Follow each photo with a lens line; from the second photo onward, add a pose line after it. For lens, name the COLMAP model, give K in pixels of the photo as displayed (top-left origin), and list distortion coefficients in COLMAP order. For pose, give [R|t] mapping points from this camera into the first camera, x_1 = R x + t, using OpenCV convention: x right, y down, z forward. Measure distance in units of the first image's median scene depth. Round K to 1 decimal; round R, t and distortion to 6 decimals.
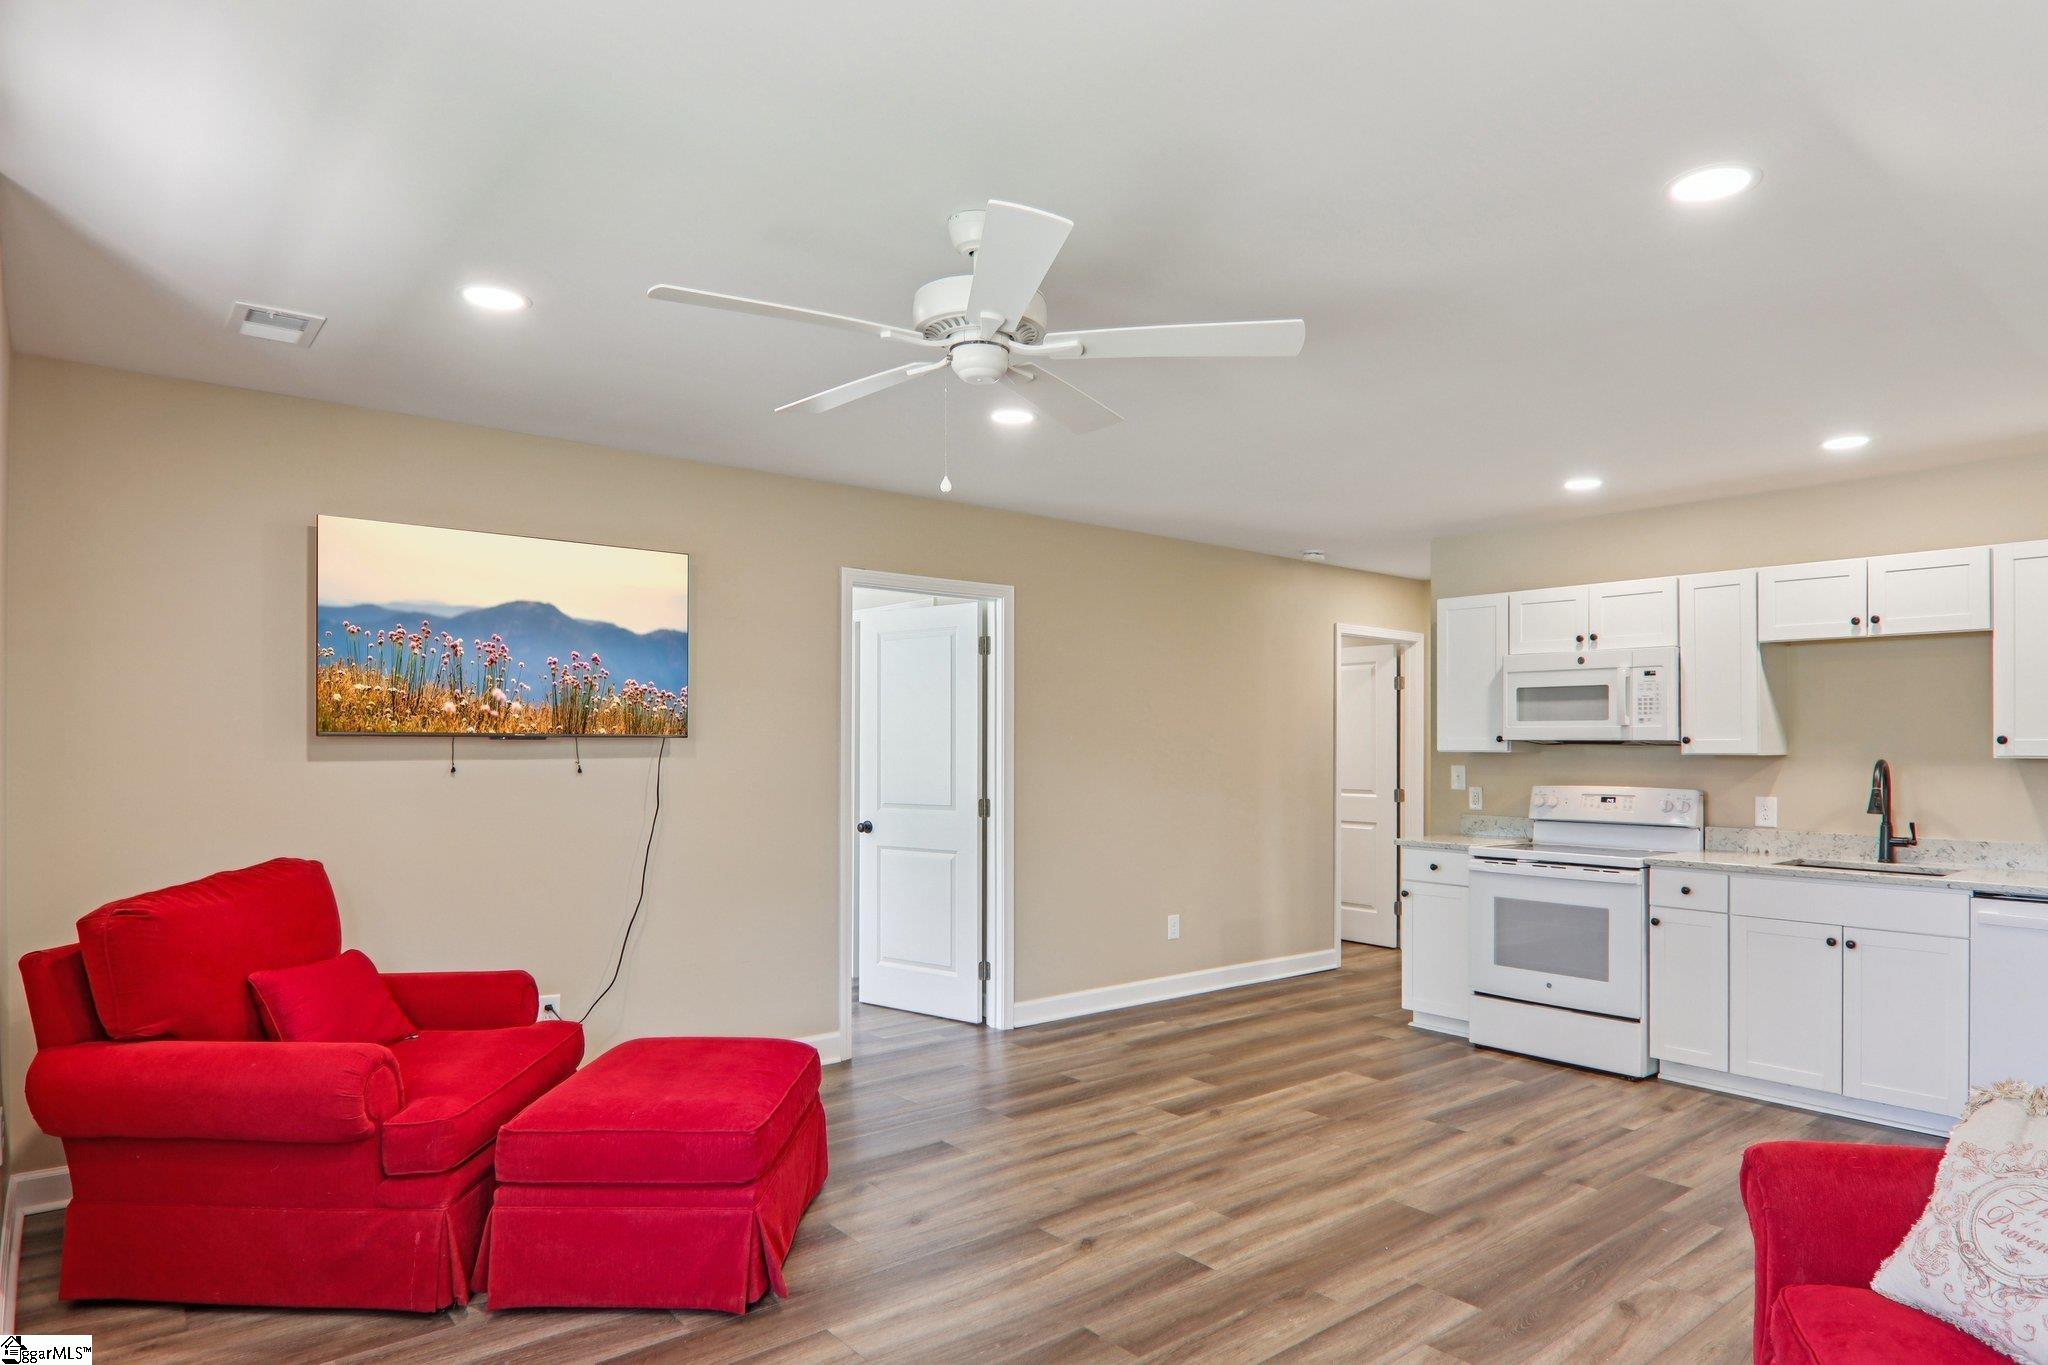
lens RADIAL K [[1187.9, 0, 1025.0], [0, 1187.9, 749.6], [0, 0, 1]] dist [-0.002065, -0.000760]
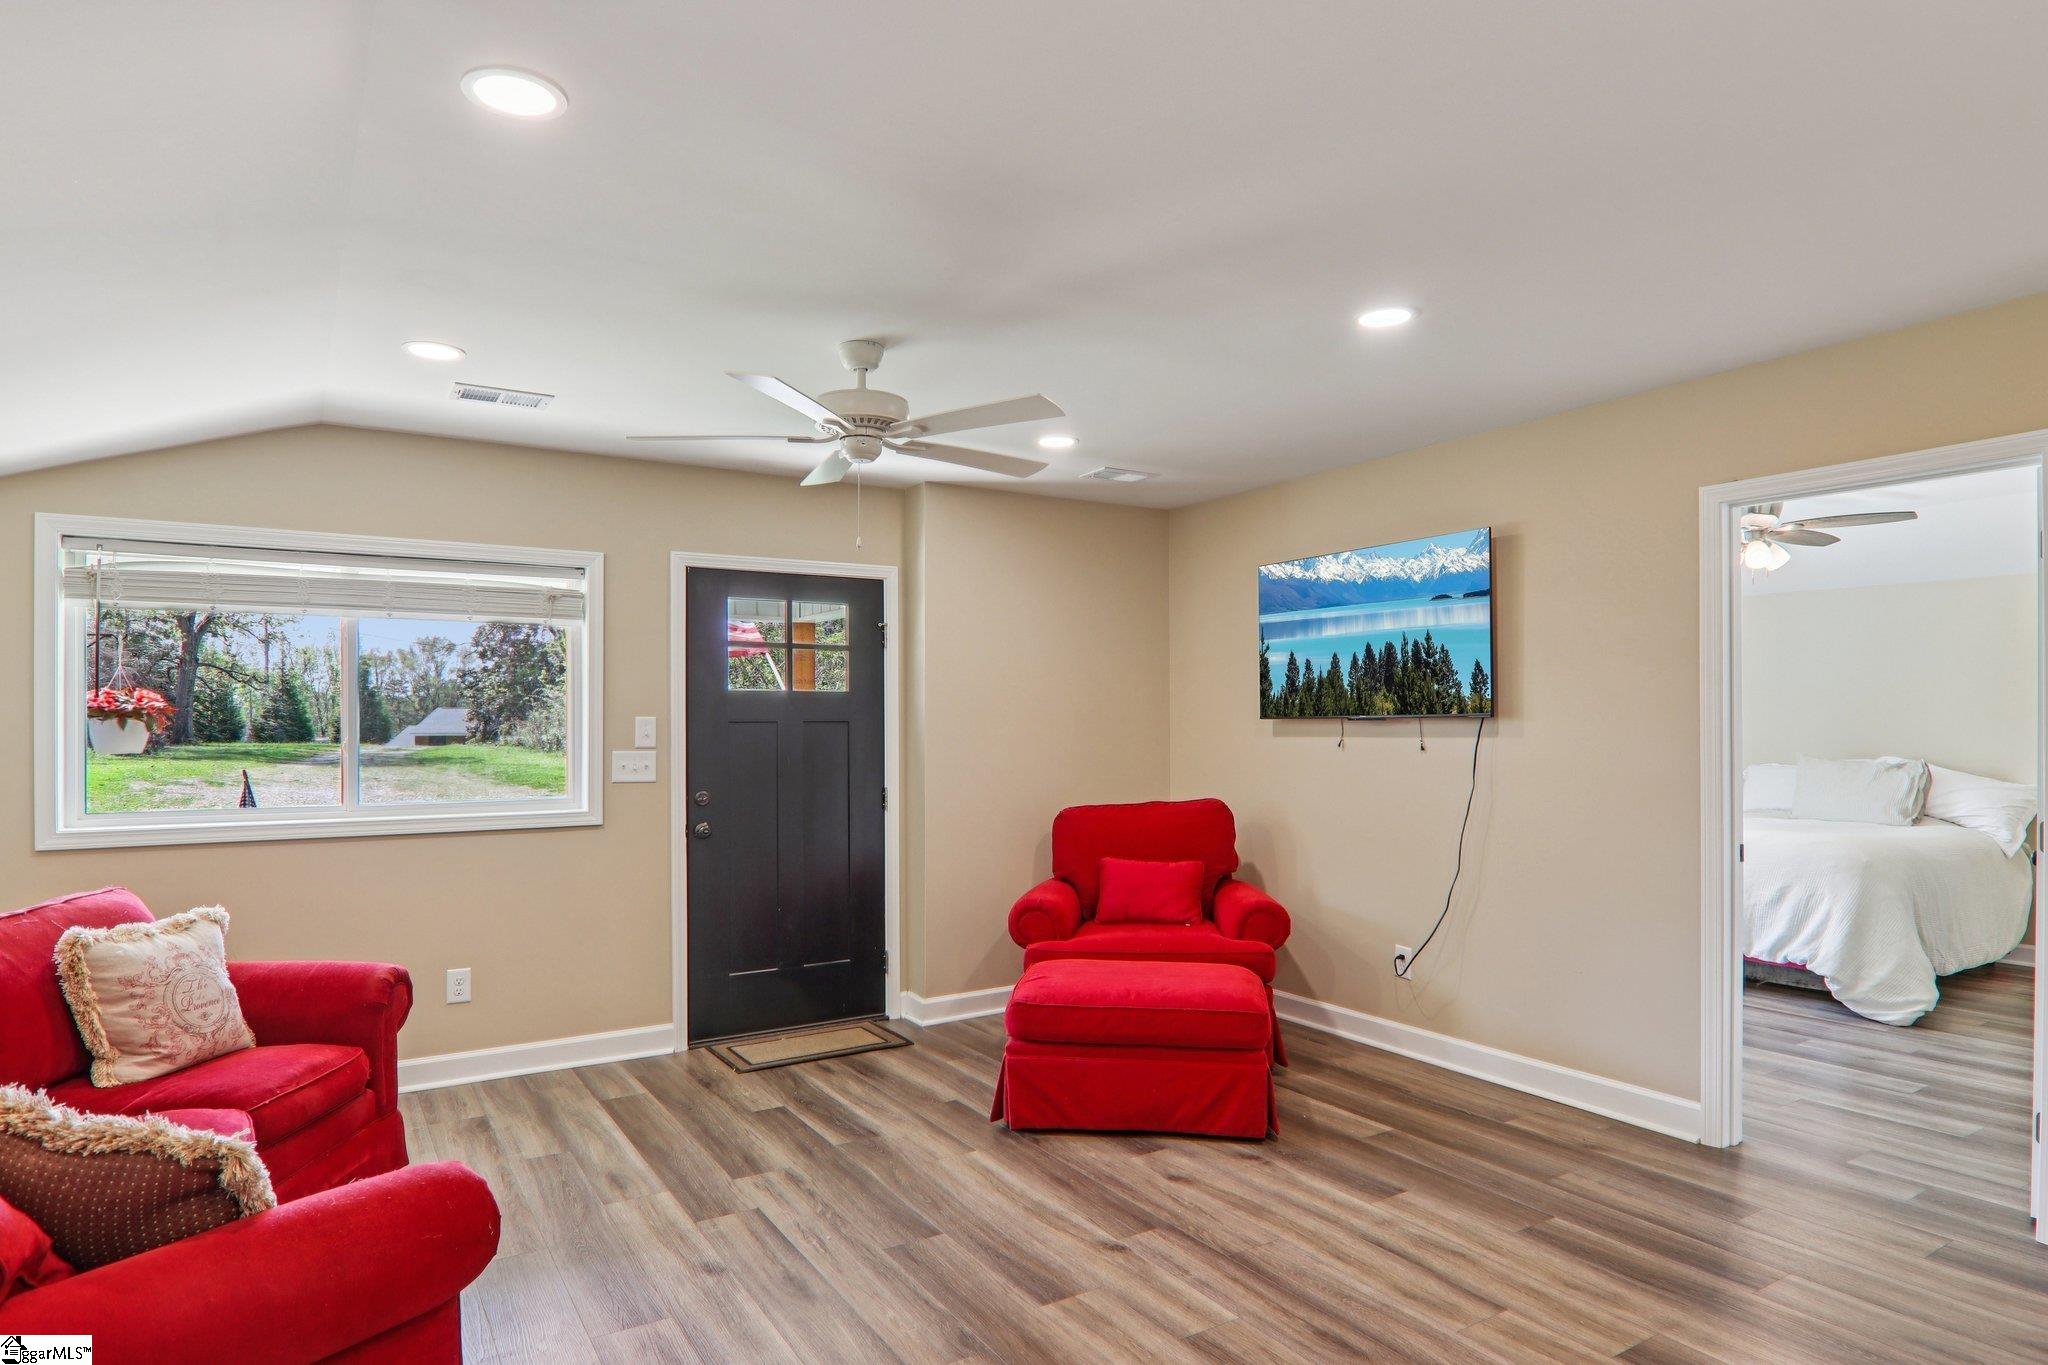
lens RADIAL K [[1170.5, 0, 1023.4], [0, 1170.5, 727.9], [0, 0, 1]] dist [-0.008098, -0.003797]
pose [[-0.139718, -0.000470, -0.990191, 0.851817], [-0.005012, 0.999987, 0.000233, 0.003079], [0.990179, 0.004995, -0.139719, 0.916557]]
